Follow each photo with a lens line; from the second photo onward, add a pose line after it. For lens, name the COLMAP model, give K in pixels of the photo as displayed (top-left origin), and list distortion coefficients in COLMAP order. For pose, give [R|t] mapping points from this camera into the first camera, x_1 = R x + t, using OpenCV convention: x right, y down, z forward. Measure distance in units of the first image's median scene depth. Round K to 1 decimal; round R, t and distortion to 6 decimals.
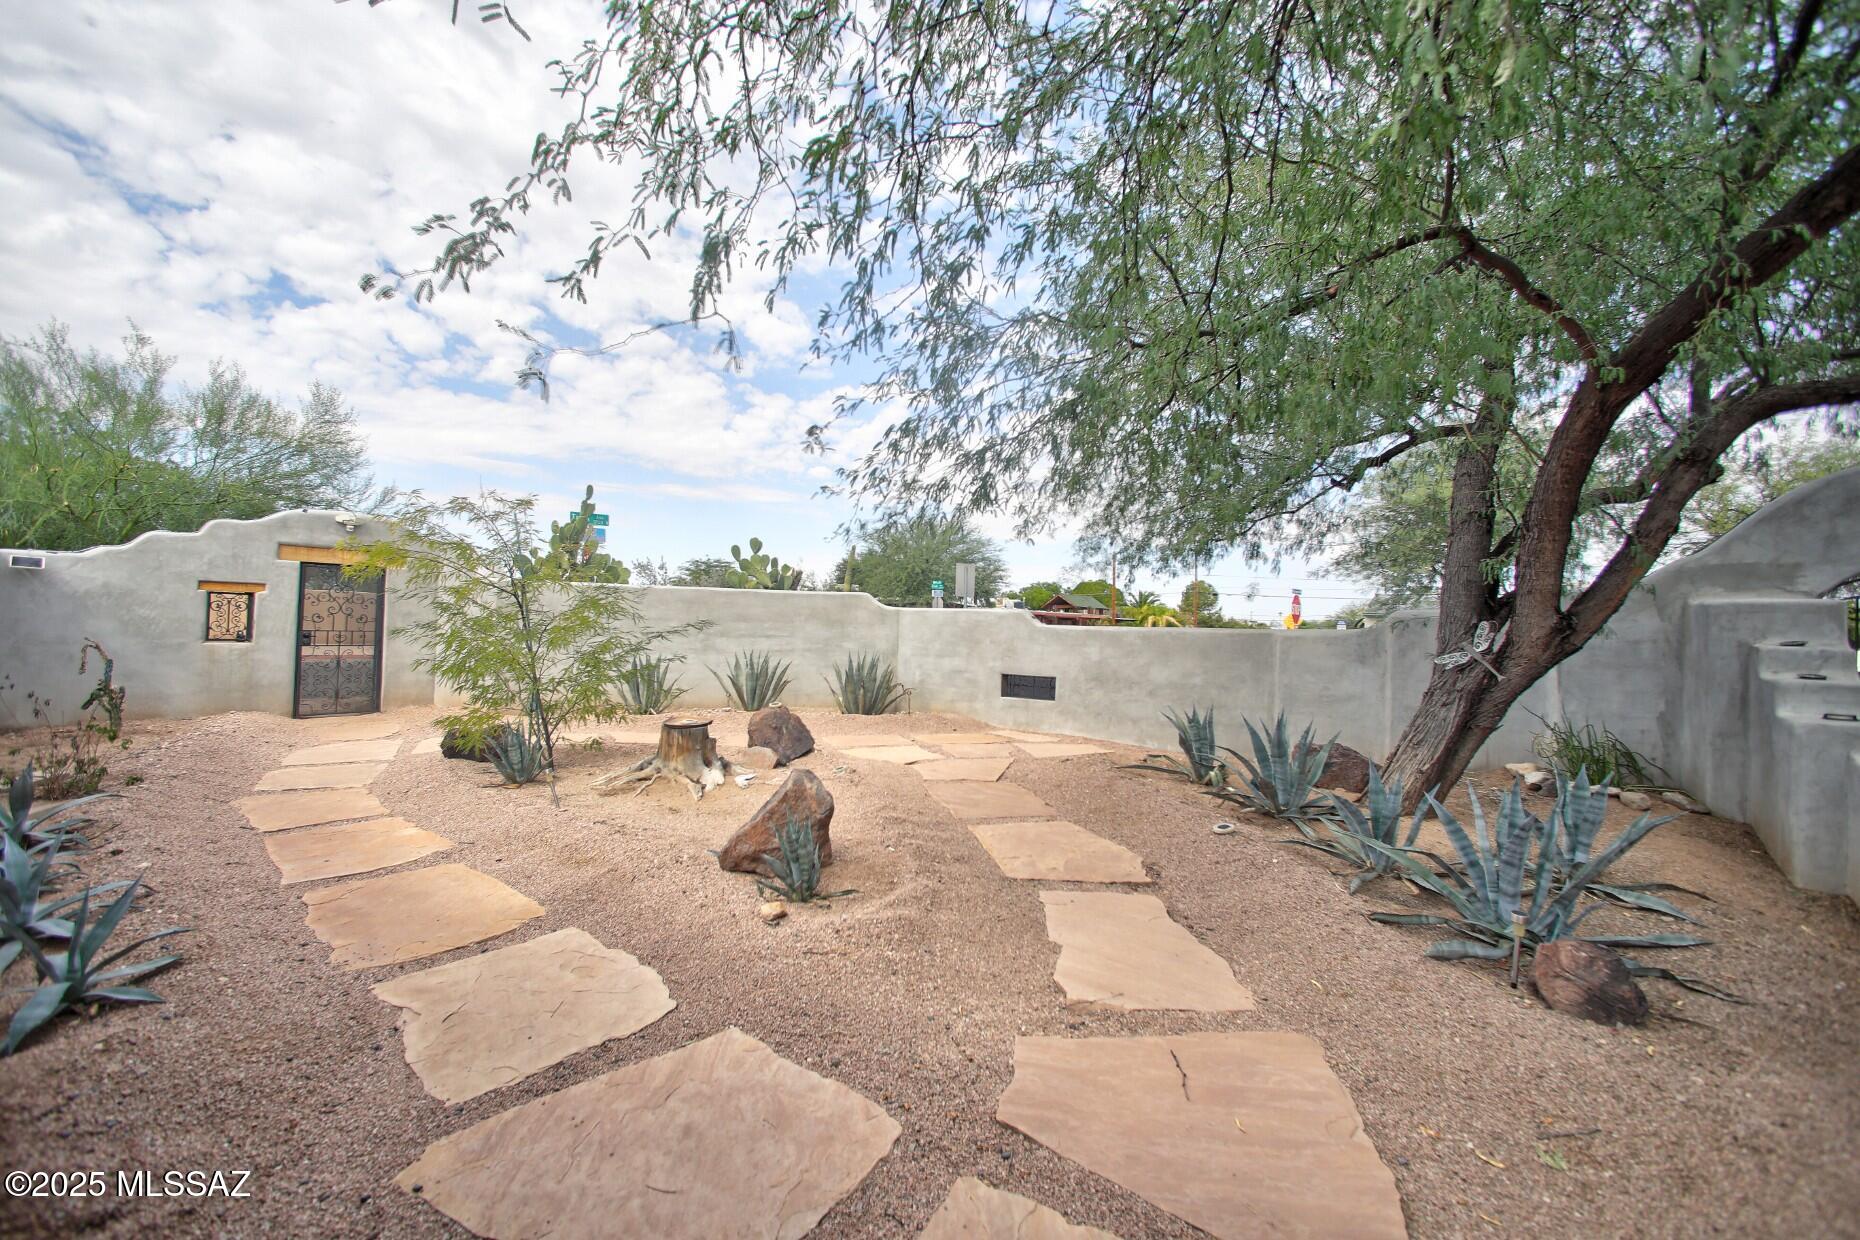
lens RADIAL K [[733.0, 0, 931.6], [0, 733.0, 613.6], [0, 0, 1]] dist [-0.039681, 0.018088]
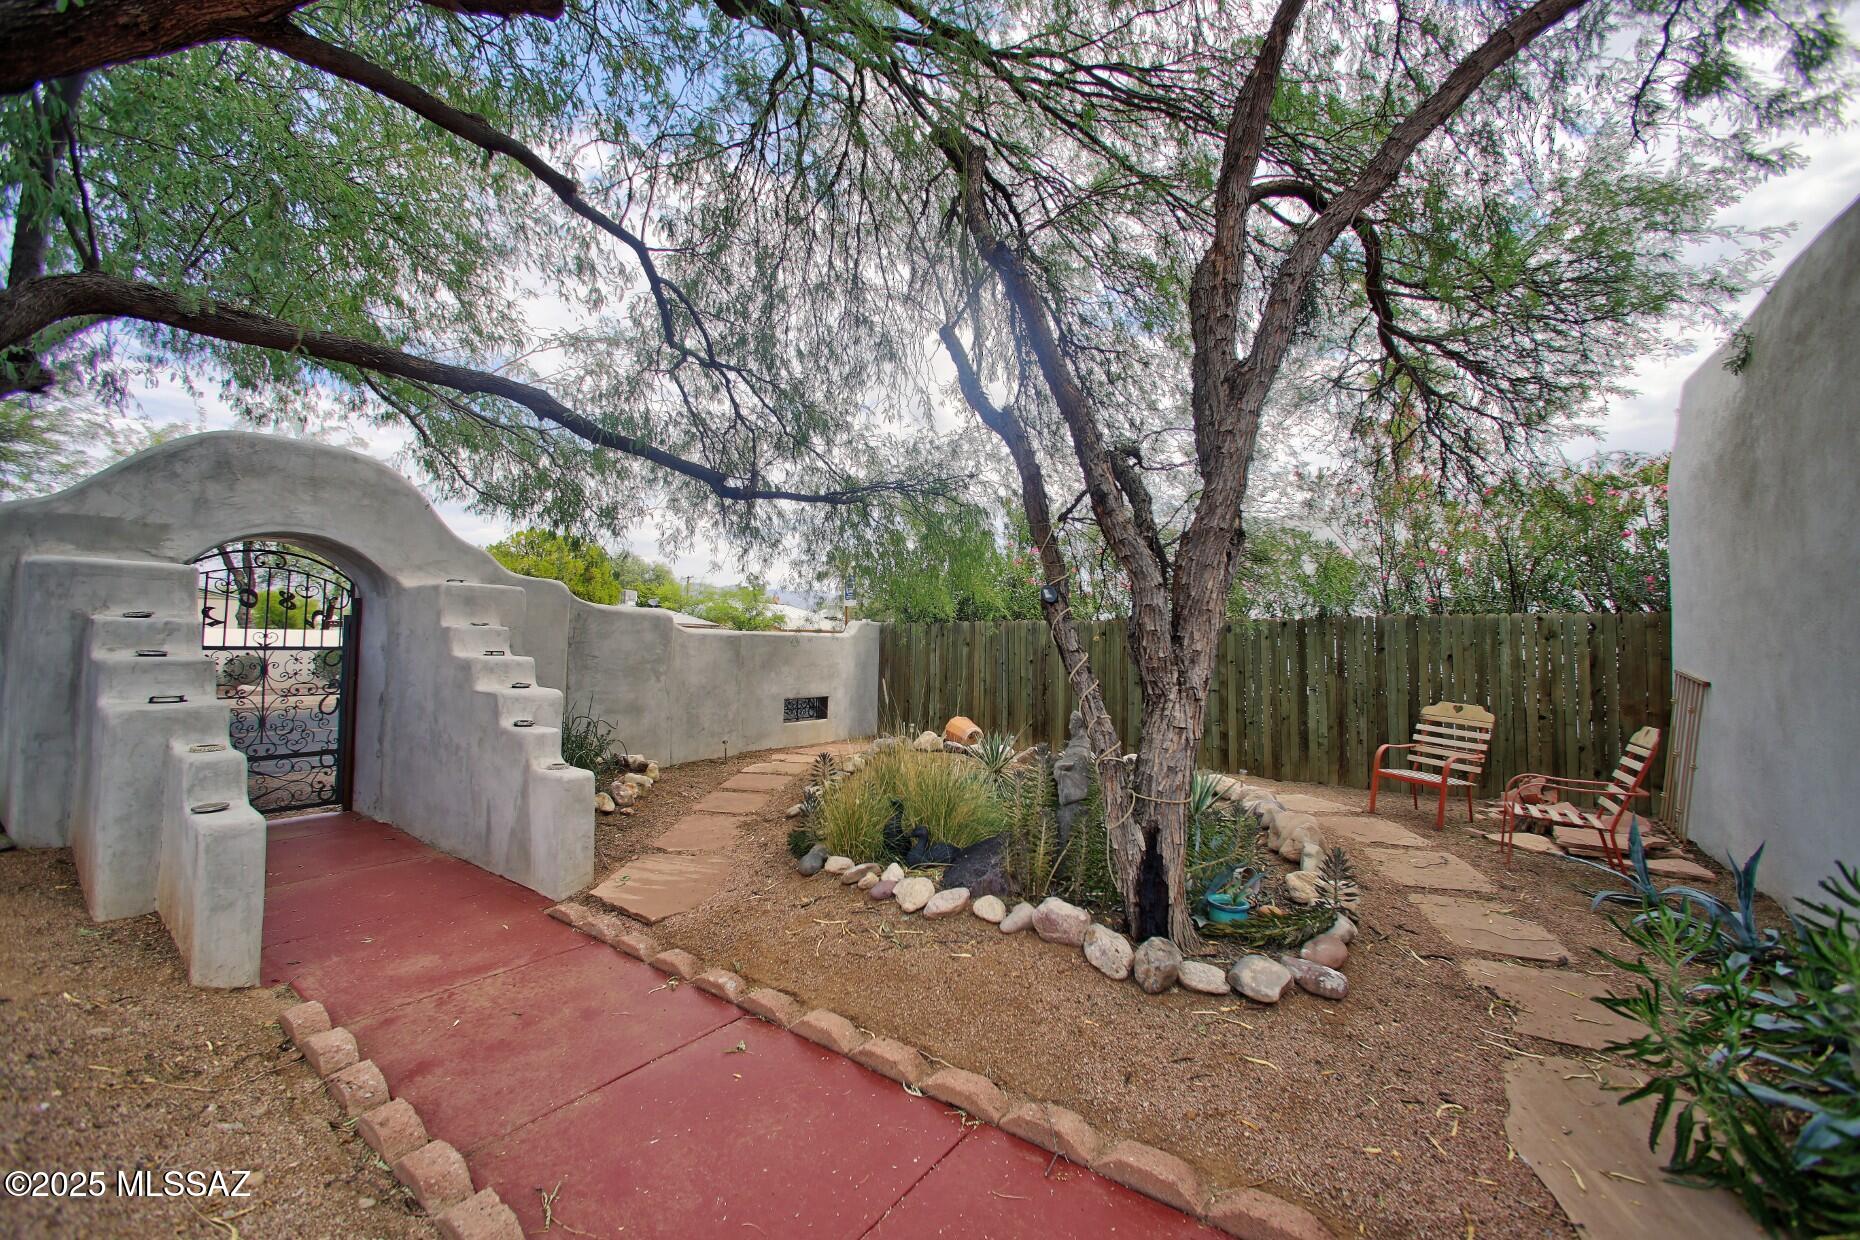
lens RADIAL K [[733.0, 0, 931.6], [0, 733.0, 613.6], [0, 0, 1]] dist [-0.039681, 0.018088]
pose [[-0.066973, 0.013048, 0.997669, 0.294703], [-0.036542, 0.999212, -0.015521, 0.018890], [-0.997085, -0.037497, -0.066444, 0.132684]]
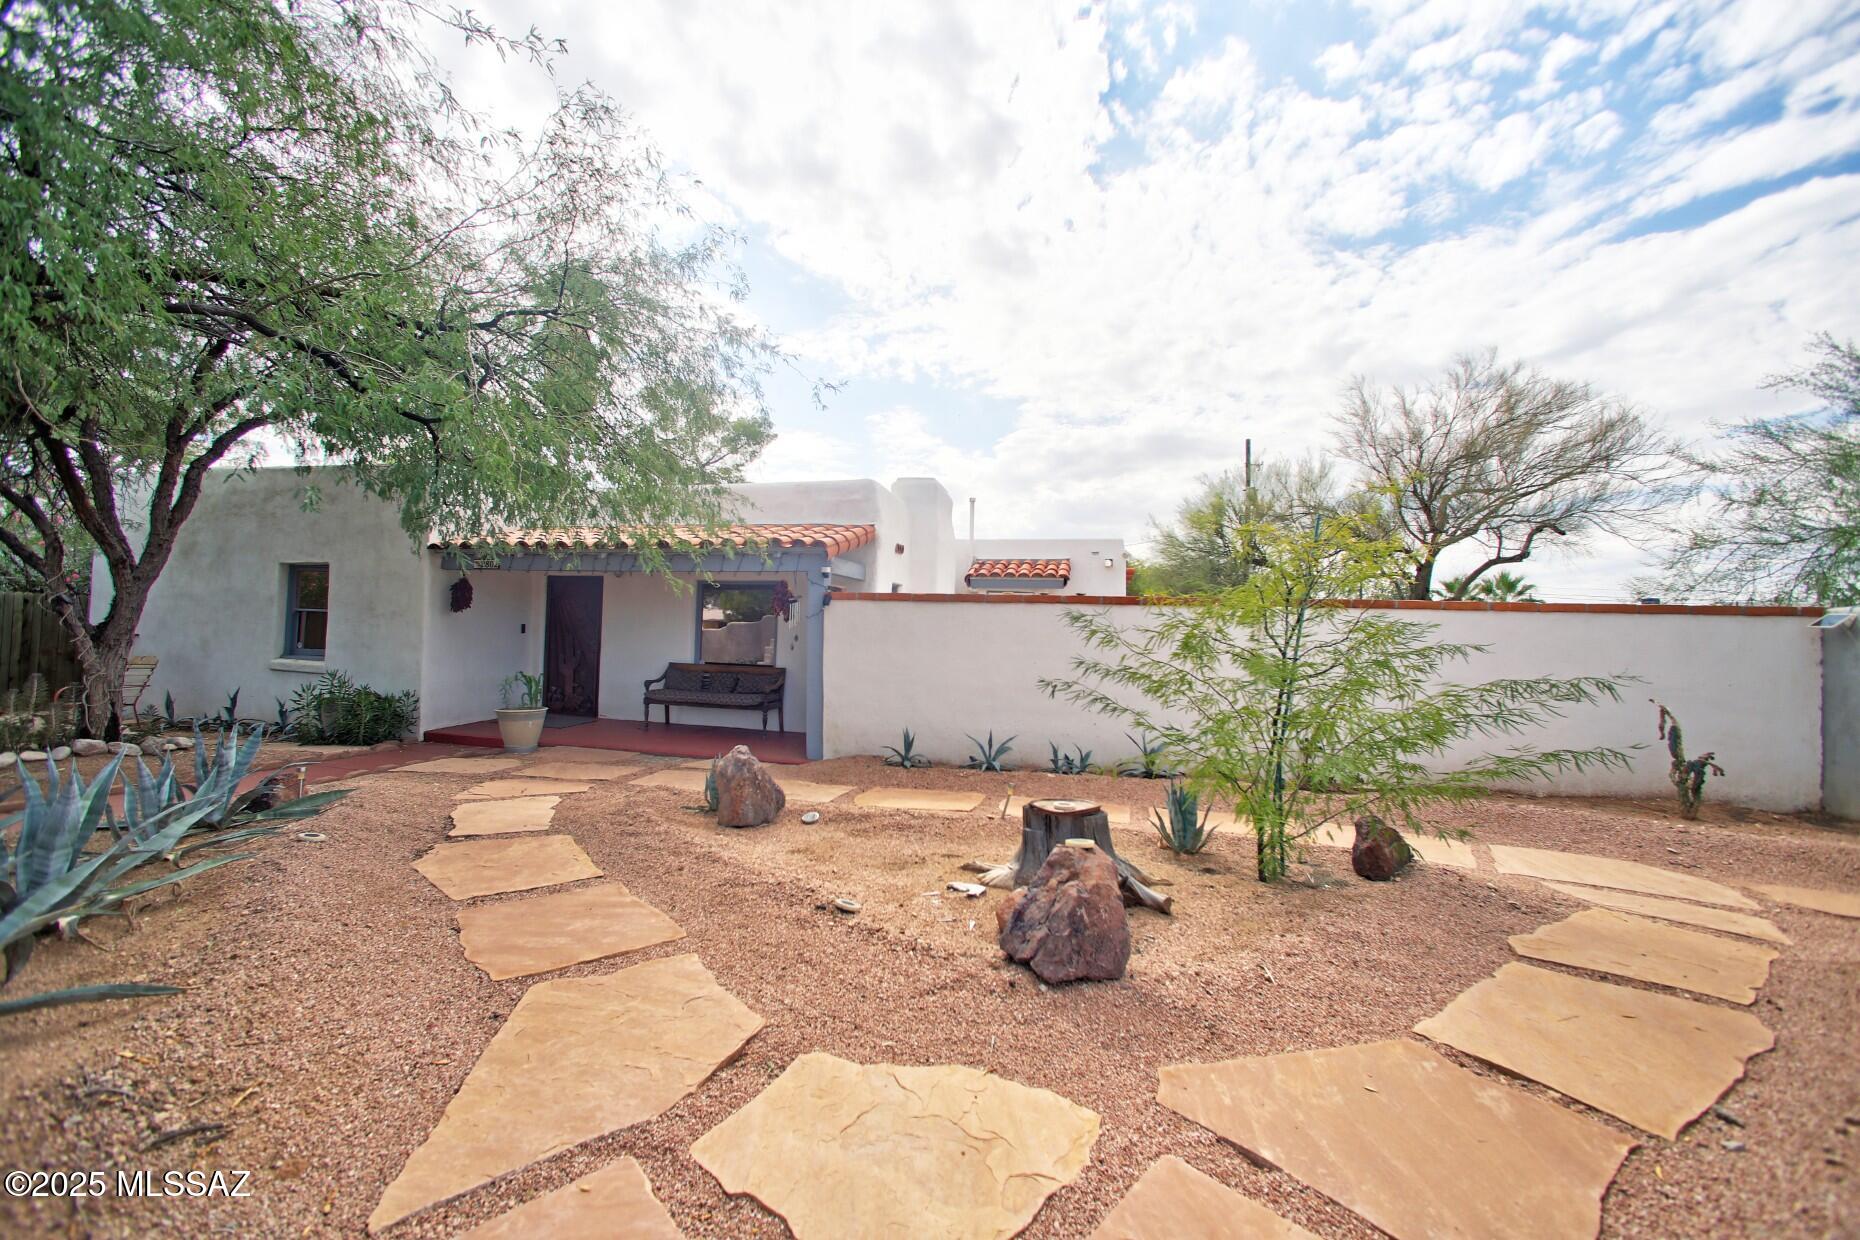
lens RADIAL K [[733.0, 0, 931.6], [0, 733.0, 613.6], [0, 0, 1]] dist [-0.039681, 0.018088]
pose [[-0.891141, -0.063811, -0.449217, 0.096231], [-0.042216, 0.997427, -0.057938, 0.025229], [0.451758, -0.032667, -0.891542, 2.079773]]
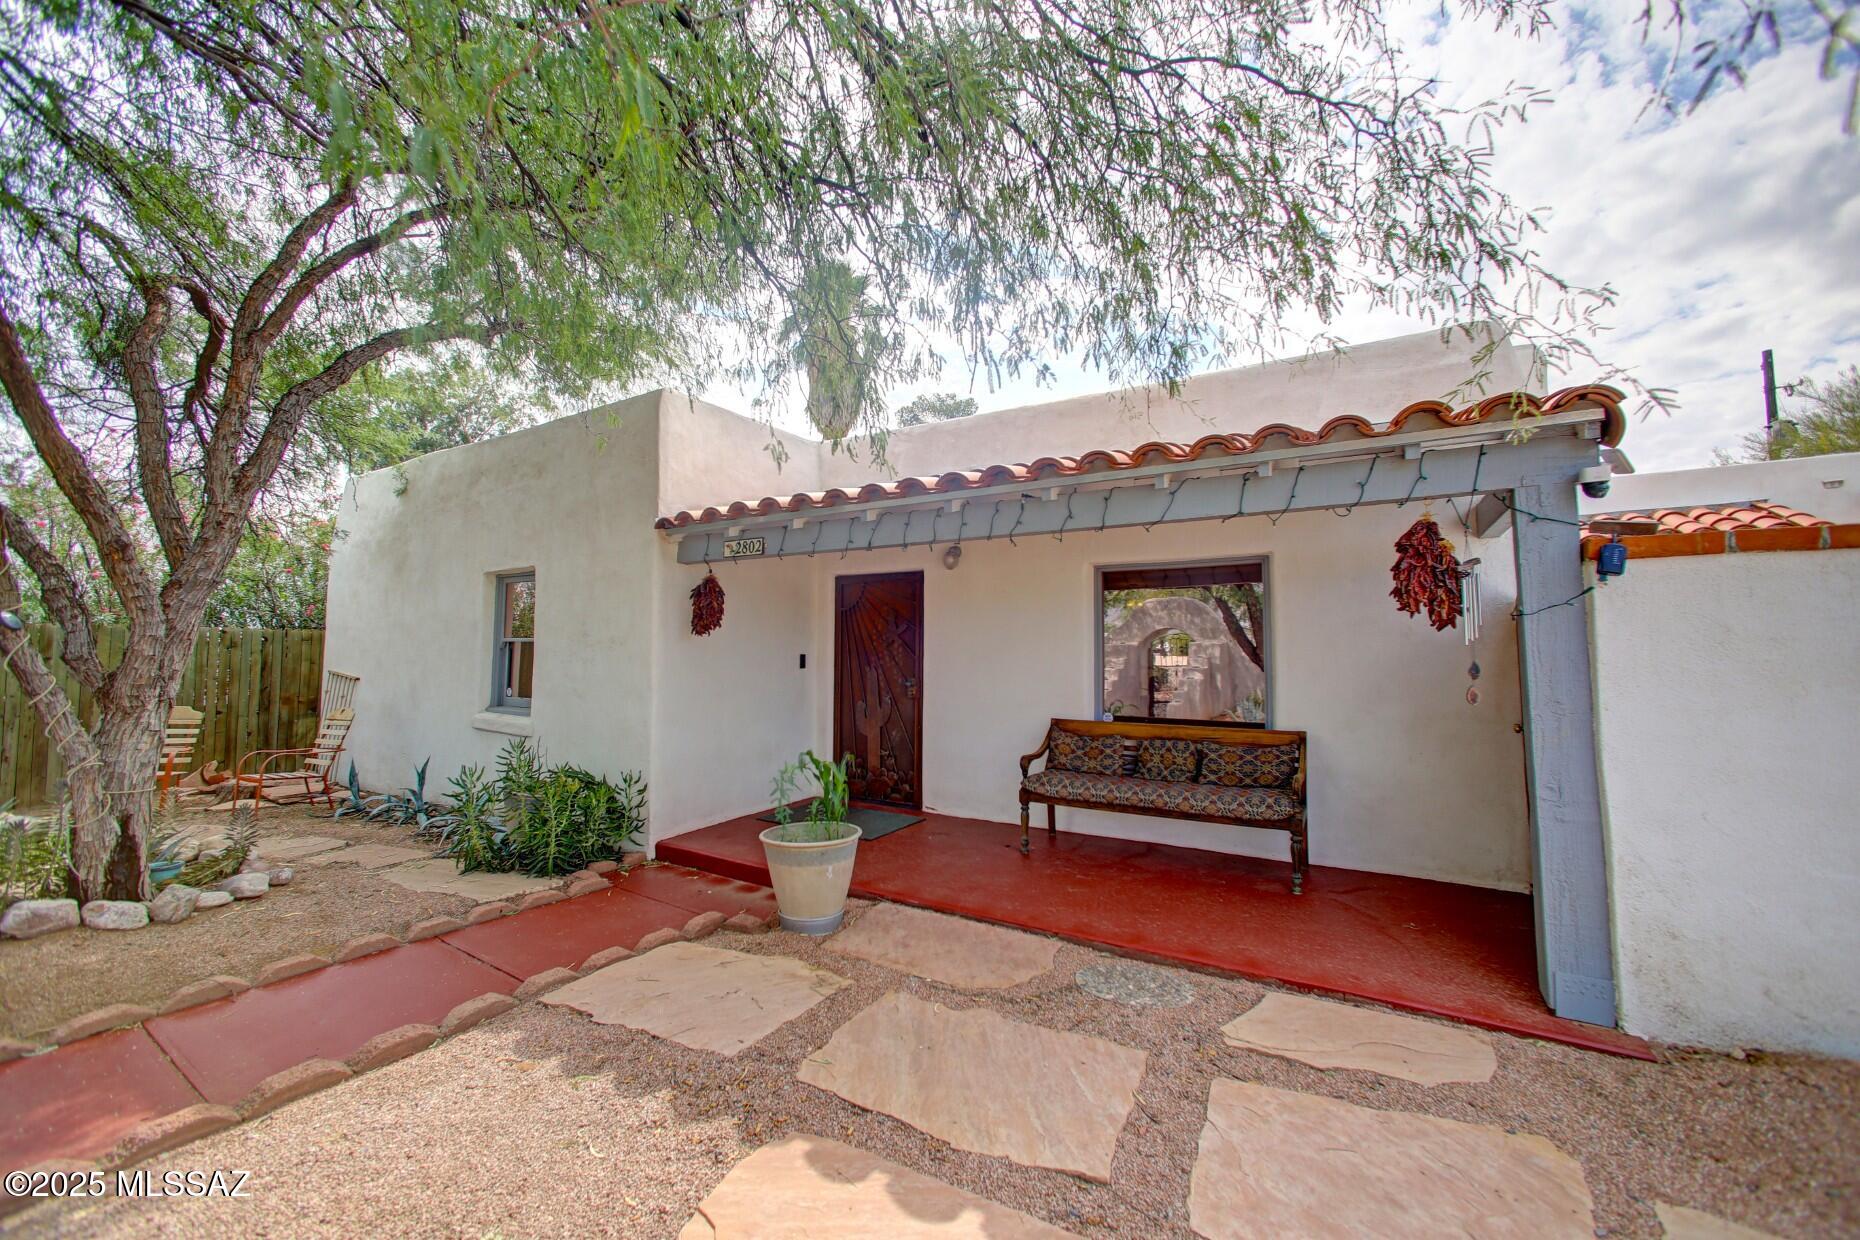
lens RADIAL K [[733.0, 0, 931.6], [0, 733.0, 613.6], [0, 0, 1]] dist [-0.039681, 0.018088]
pose [[-0.990414, -0.040380, -0.132095, 0.165558], [-0.029726, 0.996217, -0.081654, 0.009637], [0.134893, -0.076945, -0.987868, 0.813378]]
